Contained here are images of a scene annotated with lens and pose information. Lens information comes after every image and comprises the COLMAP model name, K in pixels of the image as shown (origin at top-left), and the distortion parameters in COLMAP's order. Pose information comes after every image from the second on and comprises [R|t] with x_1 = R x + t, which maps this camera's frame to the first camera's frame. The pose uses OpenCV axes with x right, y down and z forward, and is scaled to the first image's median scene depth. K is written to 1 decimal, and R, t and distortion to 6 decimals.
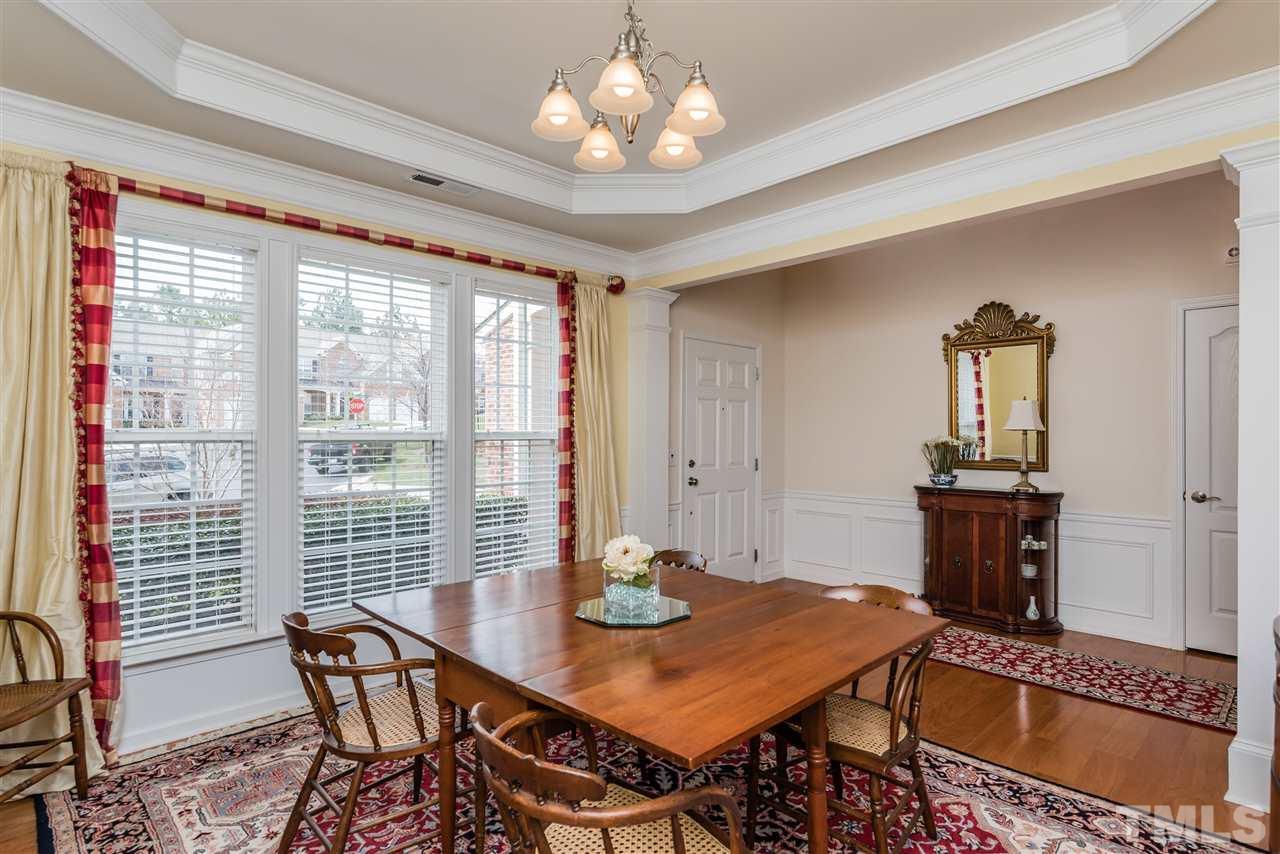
lens RADIAL K [[633.7, 0, 646.4], [0, 633.7, 429.5], [0, 0, 1]] dist [-0.017475, 0.001448]
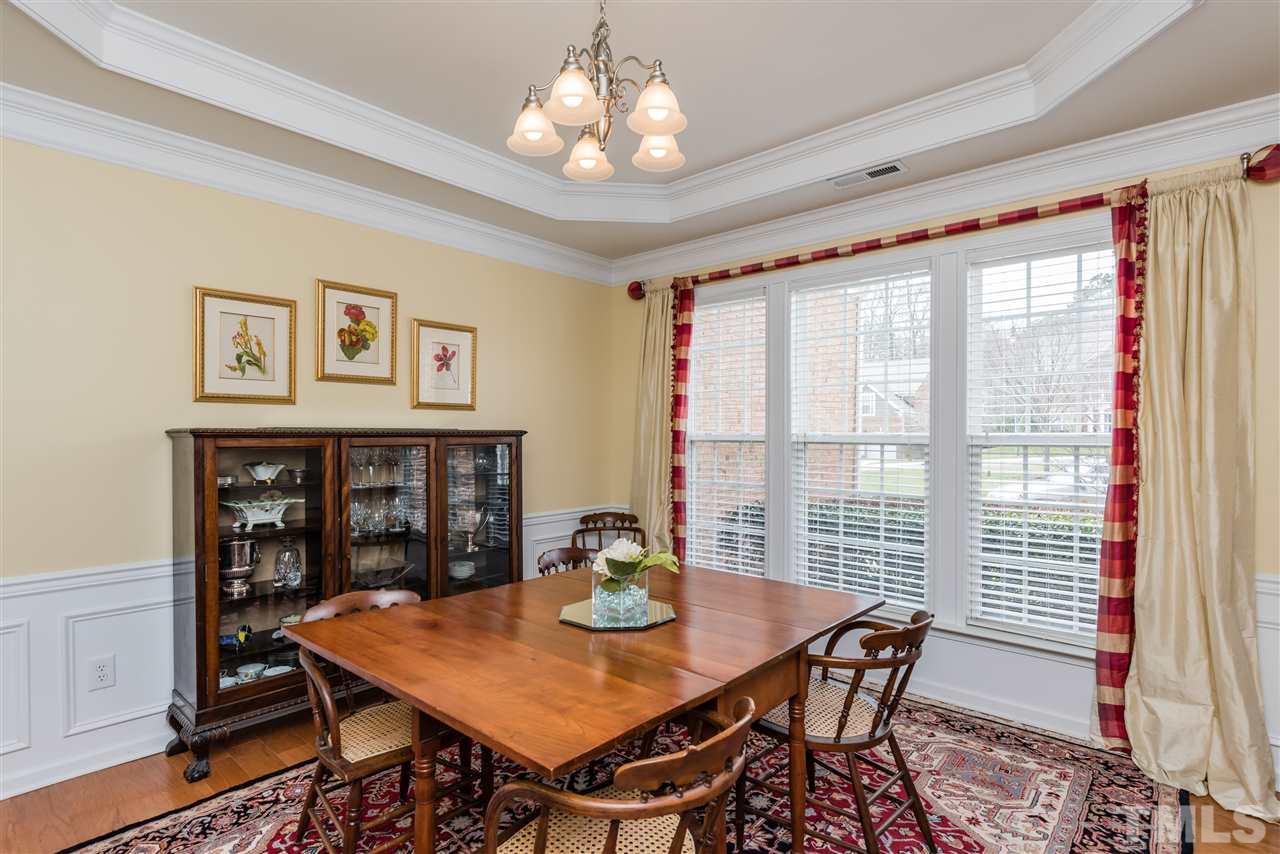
lens RADIAL K [[633.7, 0, 639.7], [0, 633.7, 449.5], [0, 0, 1]] dist [-0.017475, 0.001448]
pose [[0.066981, 0.023339, -0.997481, 0.600317], [0.000486, 0.999725, 0.023424, 0.002711], [0.997754, -0.002054, 0.066951, 0.576515]]
